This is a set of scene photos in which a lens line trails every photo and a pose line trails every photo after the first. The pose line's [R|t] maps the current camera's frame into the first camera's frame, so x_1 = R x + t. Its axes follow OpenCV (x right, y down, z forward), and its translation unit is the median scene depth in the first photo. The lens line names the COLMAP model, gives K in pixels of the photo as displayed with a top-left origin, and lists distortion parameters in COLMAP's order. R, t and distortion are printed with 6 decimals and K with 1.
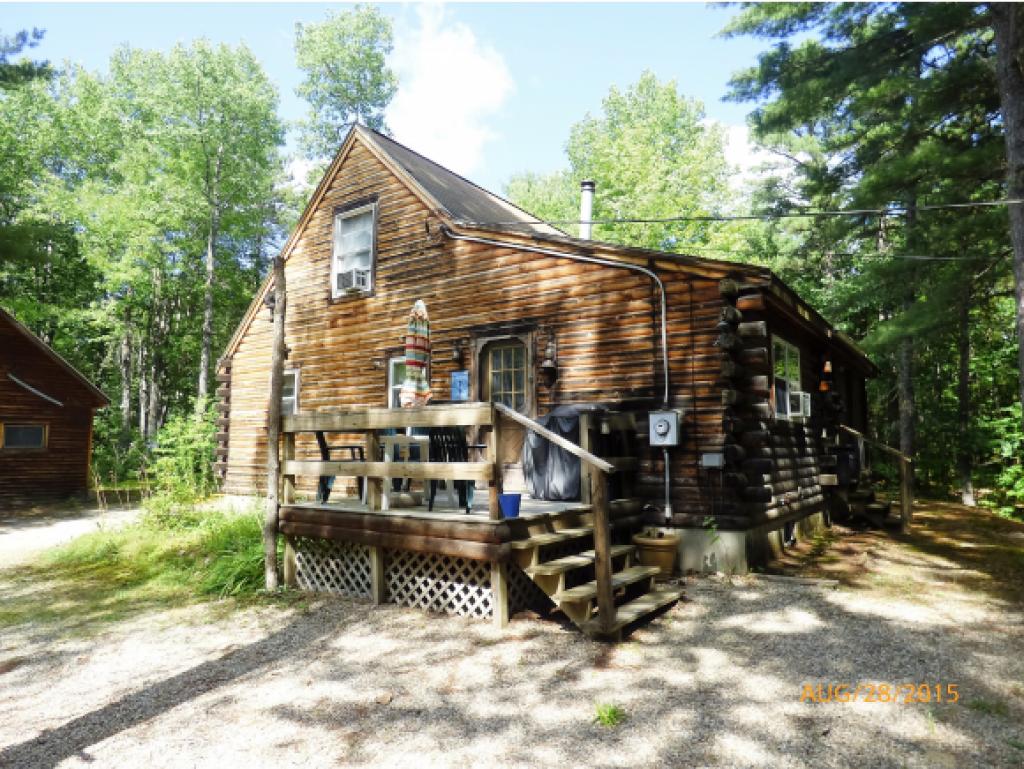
lens RADIAL K [[634.4, 0, 510.5], [0, 634.4, 385.1], [0, 0, 1]] dist [-0.005328, -0.000386]
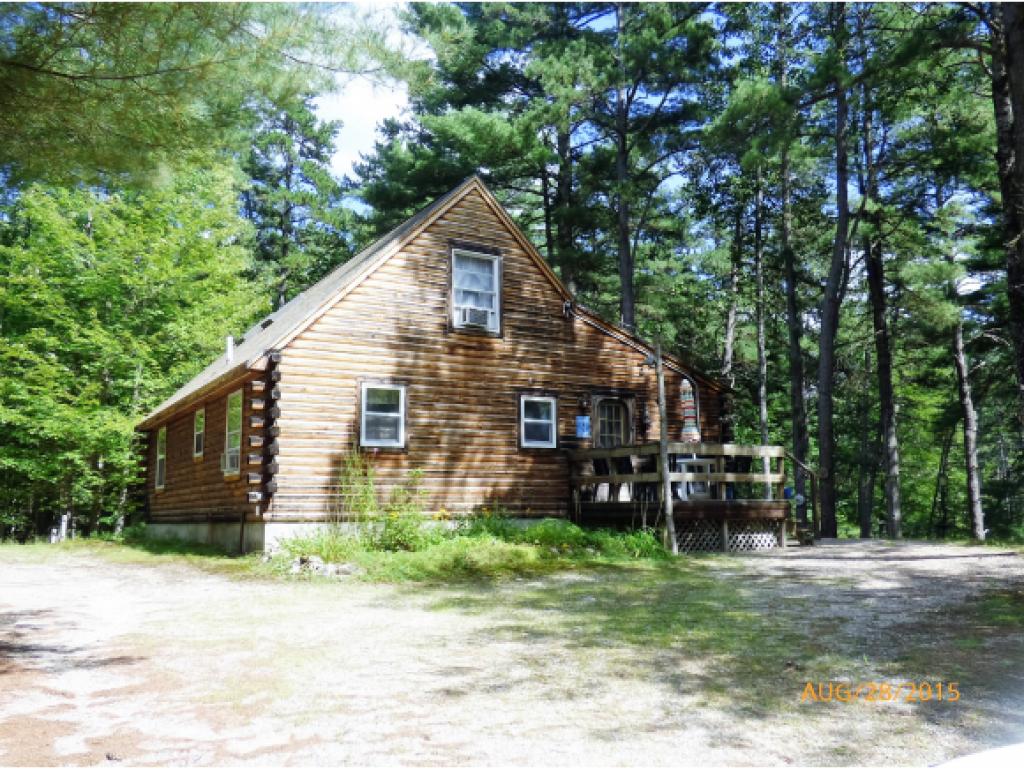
lens RADIAL K [[857.5, 0, 511.2], [0, 857.5, 384.8], [0, 0, 1]] dist [0.012899, 0.001034]
pose [[0.366023, 0.140485, 0.919941, -1.744896], [-0.078382, 0.989681, -0.119948, 0.137424], [-0.927299, -0.028203, 0.373257, 0.428964]]
